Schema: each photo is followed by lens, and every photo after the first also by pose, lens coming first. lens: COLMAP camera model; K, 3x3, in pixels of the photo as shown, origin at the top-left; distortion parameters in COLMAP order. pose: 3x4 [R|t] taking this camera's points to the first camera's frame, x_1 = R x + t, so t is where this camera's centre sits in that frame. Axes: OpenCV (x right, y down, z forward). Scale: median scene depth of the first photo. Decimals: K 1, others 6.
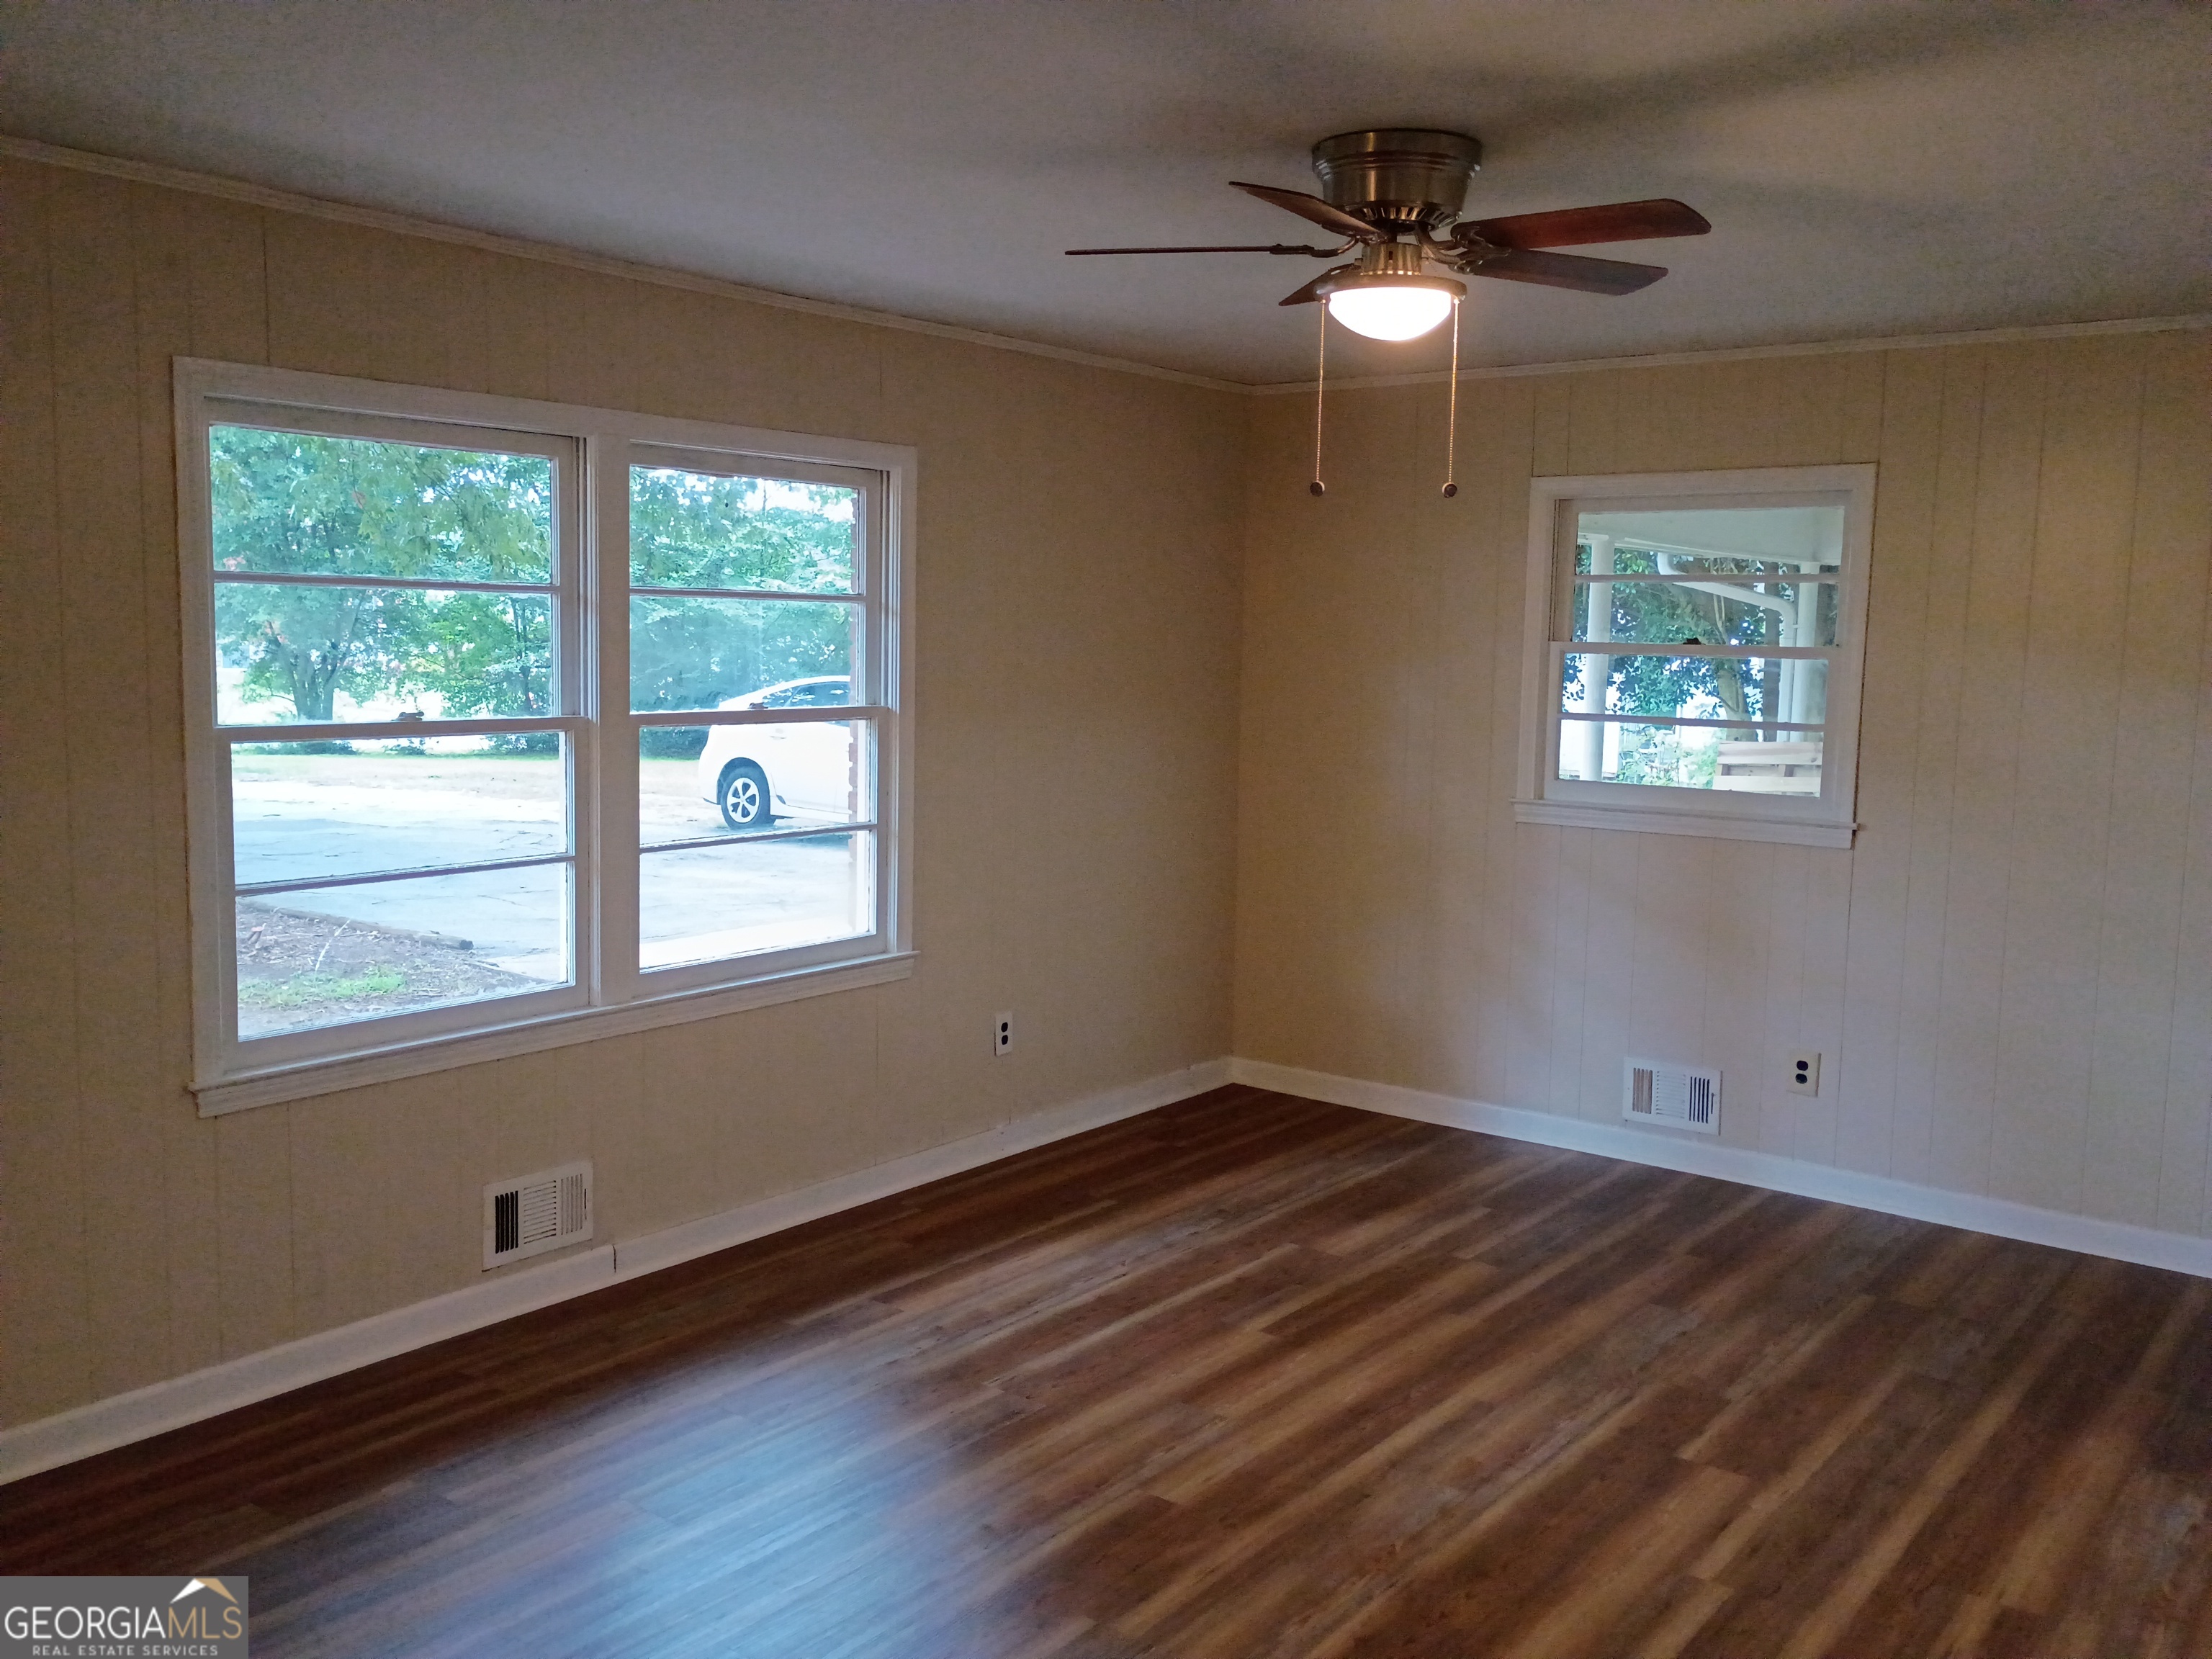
lens RADIAL K [[1898.7, 0, 1101.3], [0, 1898.7, 830.9], [0, 0, 1]] dist [0.061947, -0.066416]
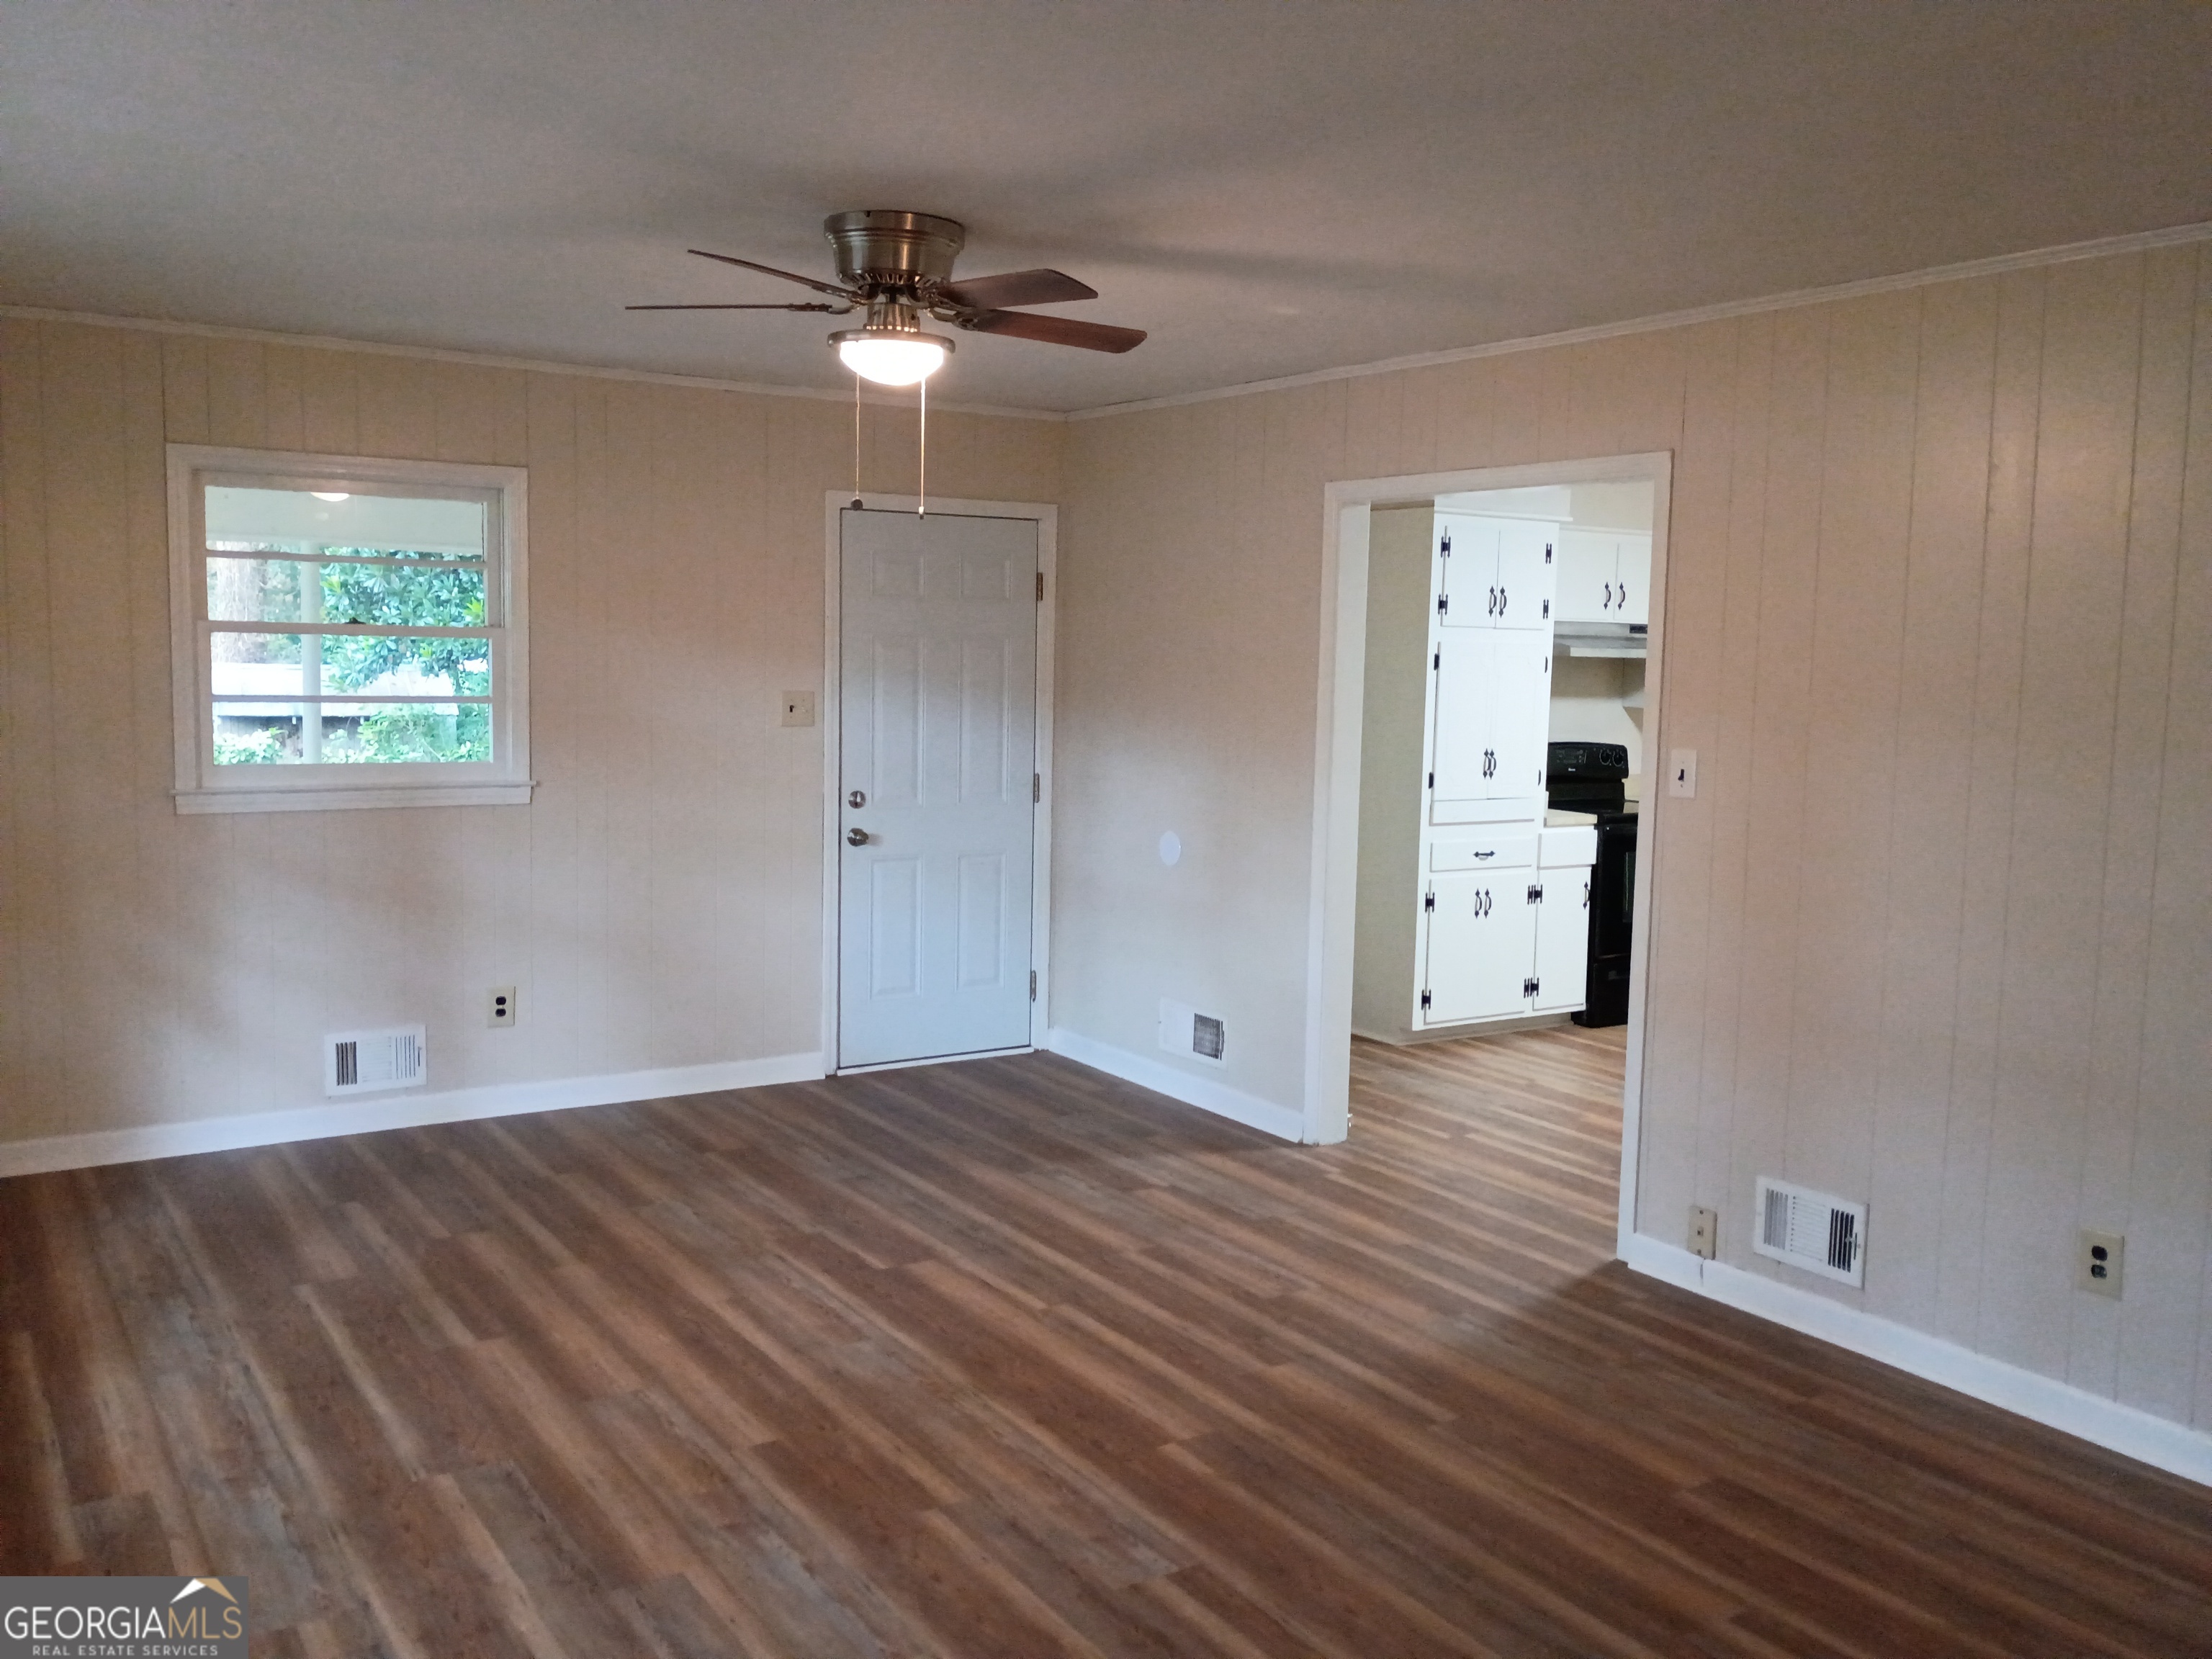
lens RADIAL K [[1898.7, 0, 1087.2], [0, 1898.7, 832.2], [0, 0, 1]] dist [0.061947, -0.066416]
pose [[0.331903, -0.107129, 0.937211, -0.707342], [0.089567, 0.992621, 0.081744, -0.045739], [-0.939052, 0.056812, 0.339049, 0.373994]]
